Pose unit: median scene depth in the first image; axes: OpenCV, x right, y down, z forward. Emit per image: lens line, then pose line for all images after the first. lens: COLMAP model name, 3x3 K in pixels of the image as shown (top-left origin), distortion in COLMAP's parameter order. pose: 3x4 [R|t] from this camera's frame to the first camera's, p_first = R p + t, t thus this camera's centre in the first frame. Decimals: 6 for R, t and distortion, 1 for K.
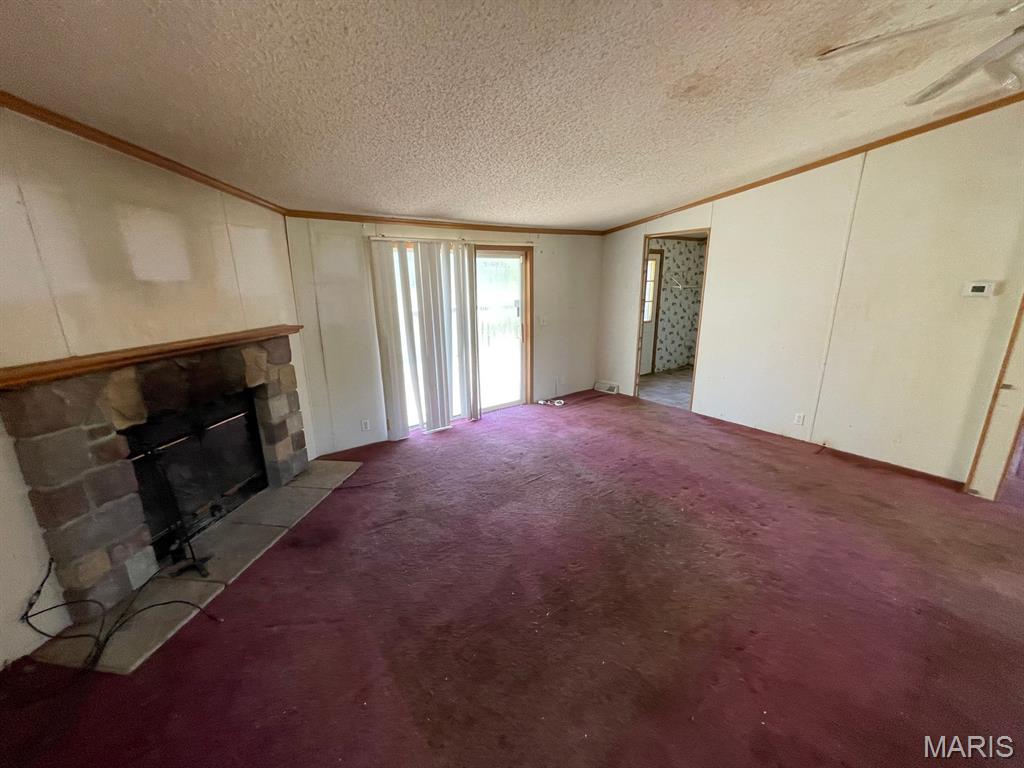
lens RADIAL K [[414.2, 0, 510.6], [0, 414.2, 390.3], [0, 0, 1]] dist [-0.000899, 0.000264]
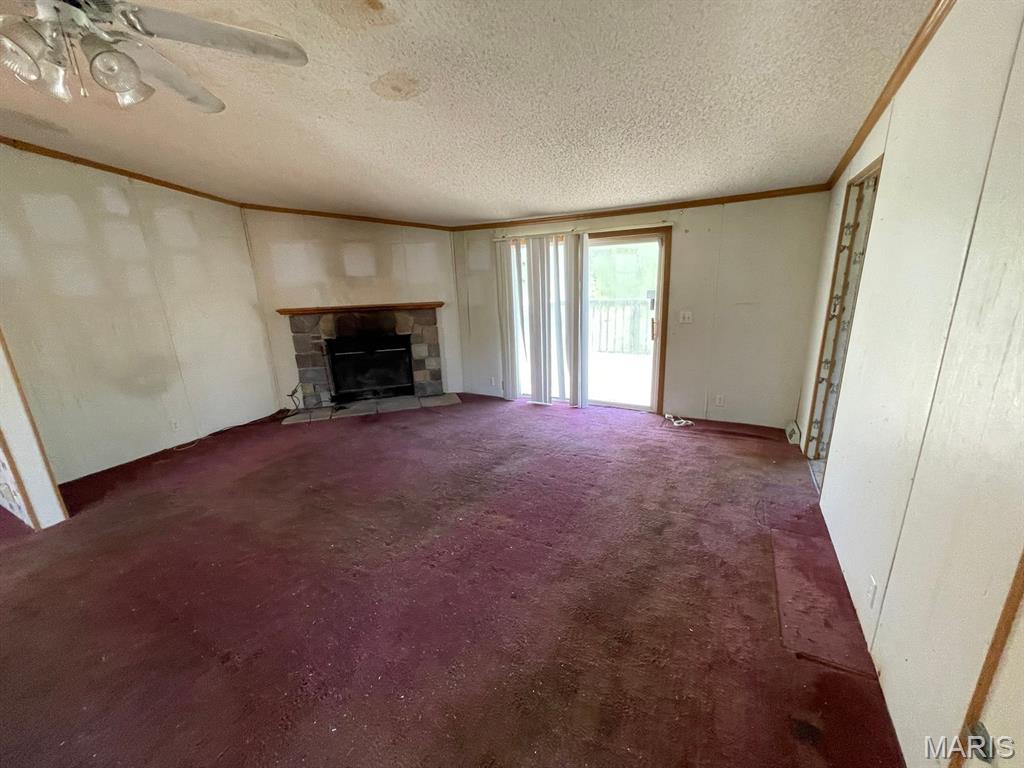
lens RADIAL K [[414.2, 0, 510.6], [0, 414.2, 390.3], [0, 0, 1]] dist [-0.000899, 0.000264]
pose [[0.414521, 0.238156, -0.878325, 0.993449], [-0.207098, 0.964513, 0.163787, -0.138105], [0.886162, 0.114006, 0.449132, 0.530188]]
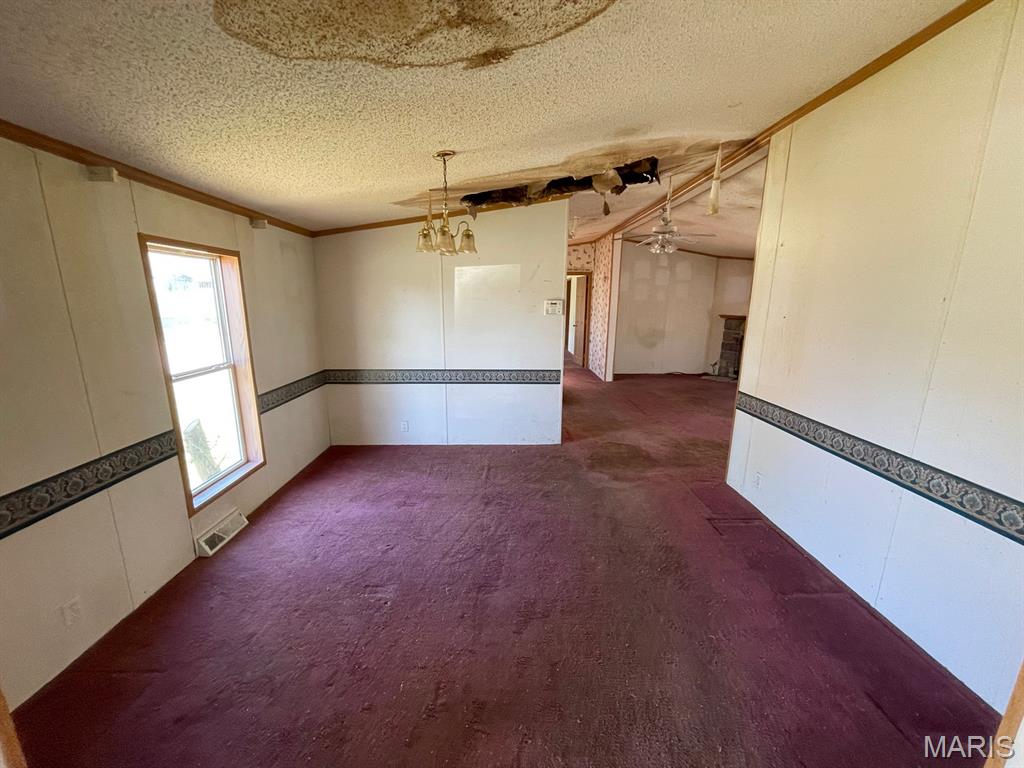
lens RADIAL K [[414.2, 0, 510.6], [0, 414.2, 390.3], [0, 0, 1]] dist [-0.000899, 0.000264]
pose [[-0.593022, 0.179731, -0.784870, 2.050744], [-0.214872, 0.904094, 0.369383, -0.237710], [0.775986, 0.387700, -0.497529, 0.846669]]
